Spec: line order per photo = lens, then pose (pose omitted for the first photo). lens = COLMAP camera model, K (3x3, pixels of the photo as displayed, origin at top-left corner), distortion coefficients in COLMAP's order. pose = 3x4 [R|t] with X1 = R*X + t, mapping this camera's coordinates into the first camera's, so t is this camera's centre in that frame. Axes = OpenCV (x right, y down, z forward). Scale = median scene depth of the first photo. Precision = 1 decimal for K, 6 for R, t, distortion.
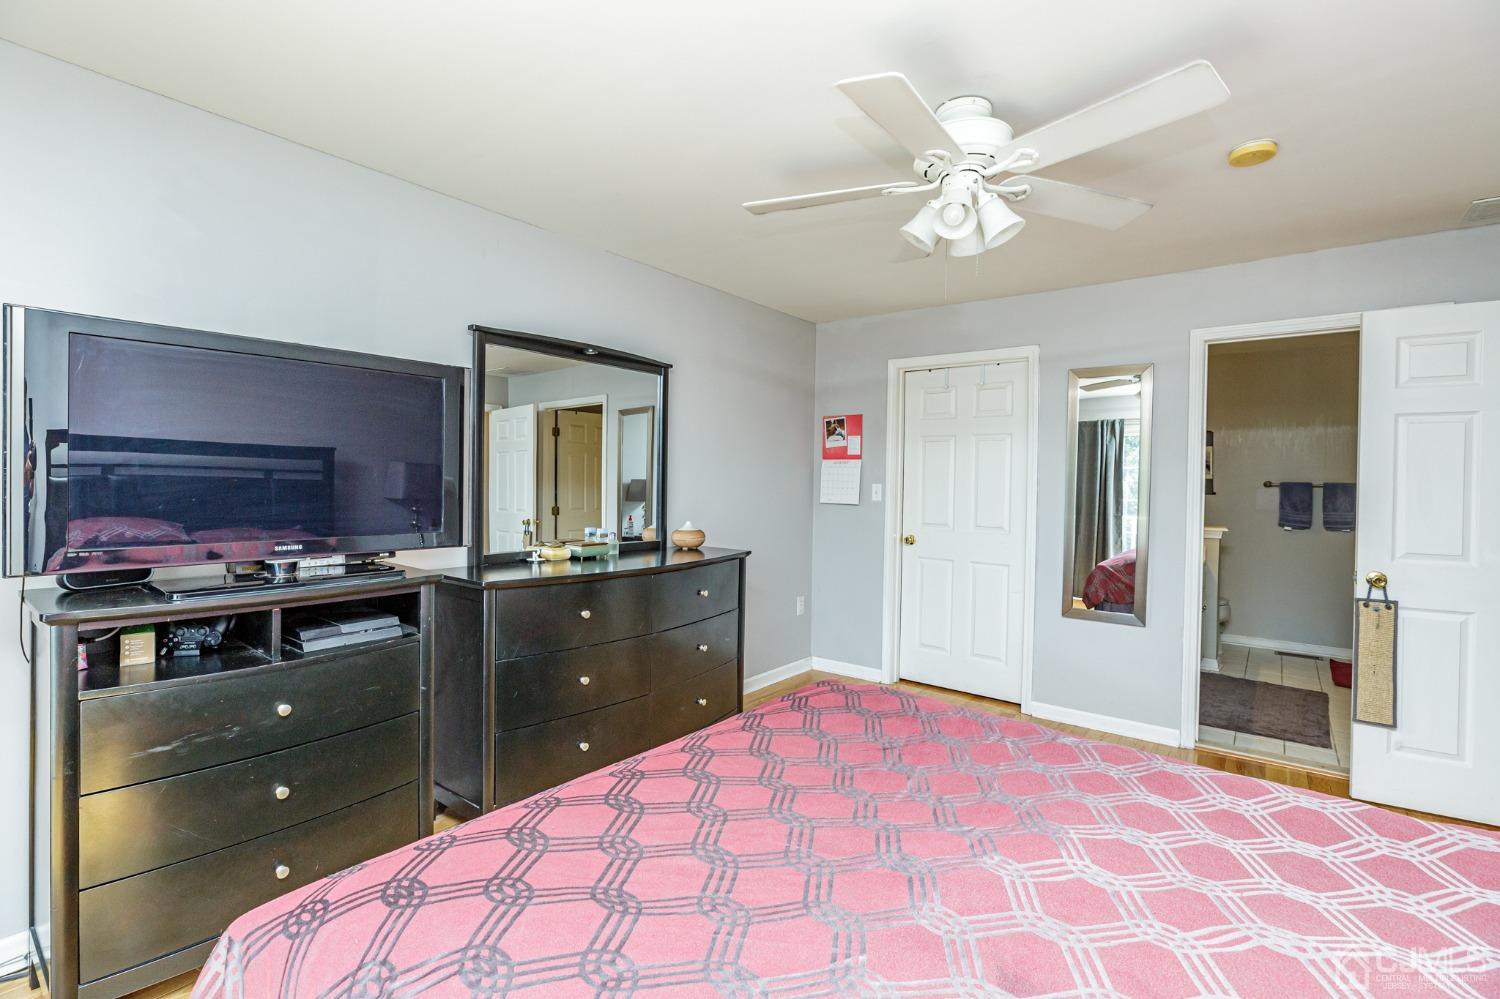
lens RADIAL K [[709.1, 0, 749.9], [0, 709.1, 479.2], [0, 0, 1]] dist [0.000076, -0.000081]
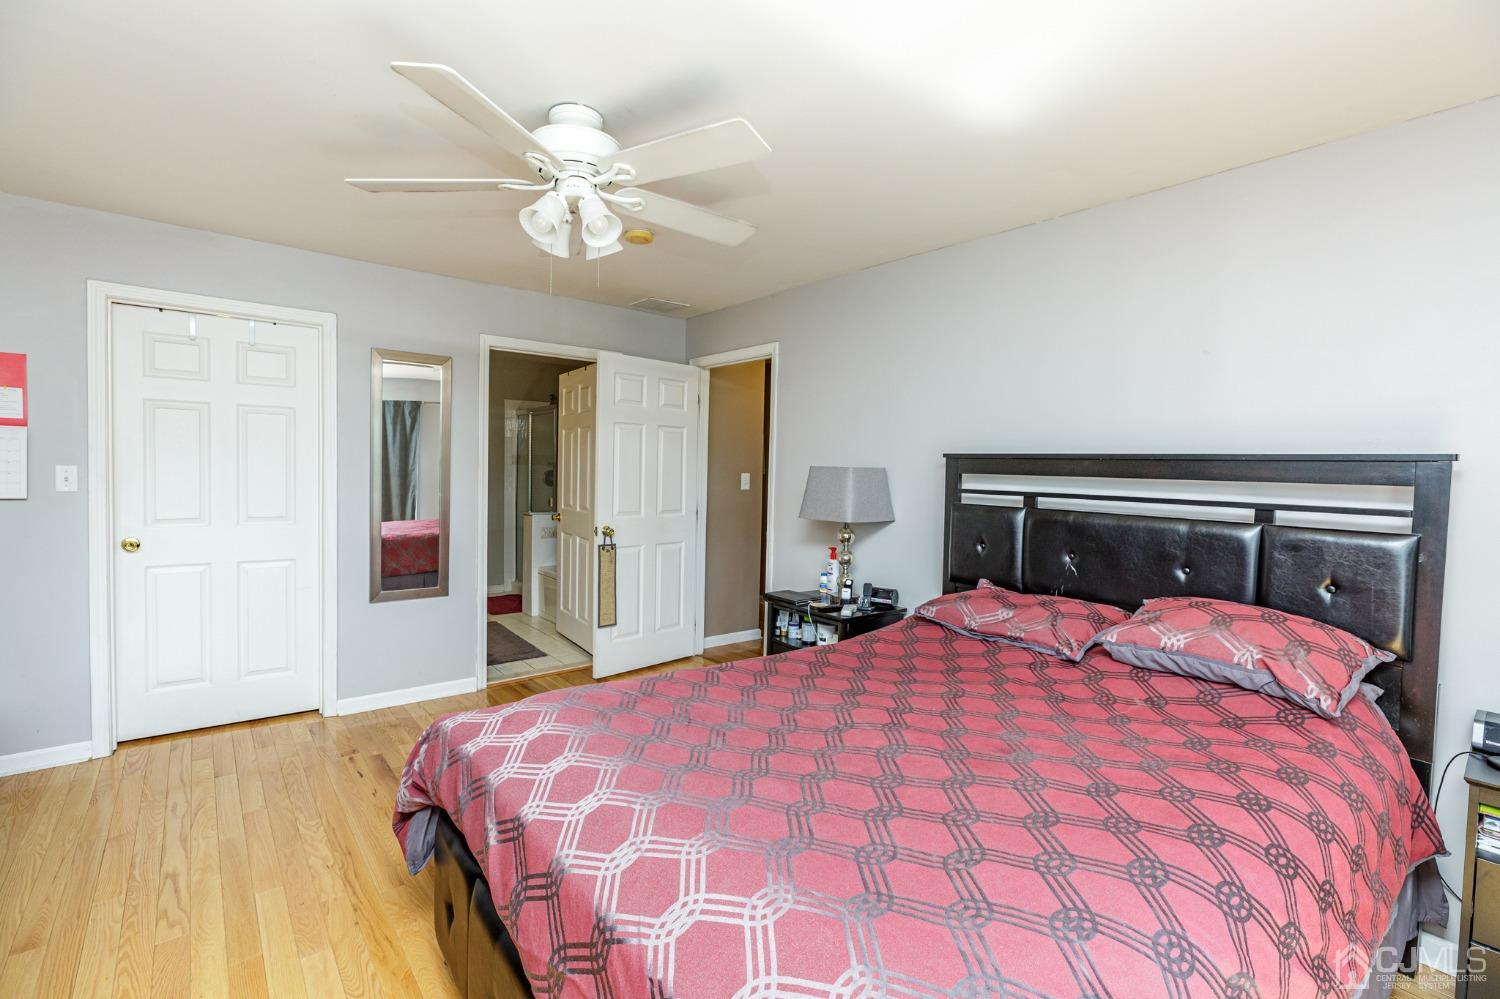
lens RADIAL K [[681.8, 0, 750.3], [0, 681.8, 492.0], [0, 0, 1]] dist [-0.024057, 0.010237]
pose [[0.208183, -0.040963, 0.977232, -0.367867], [-0.018175, 0.998788, 0.045739, -0.011010], [-0.977921, -0.027283, 0.207186, 0.315390]]
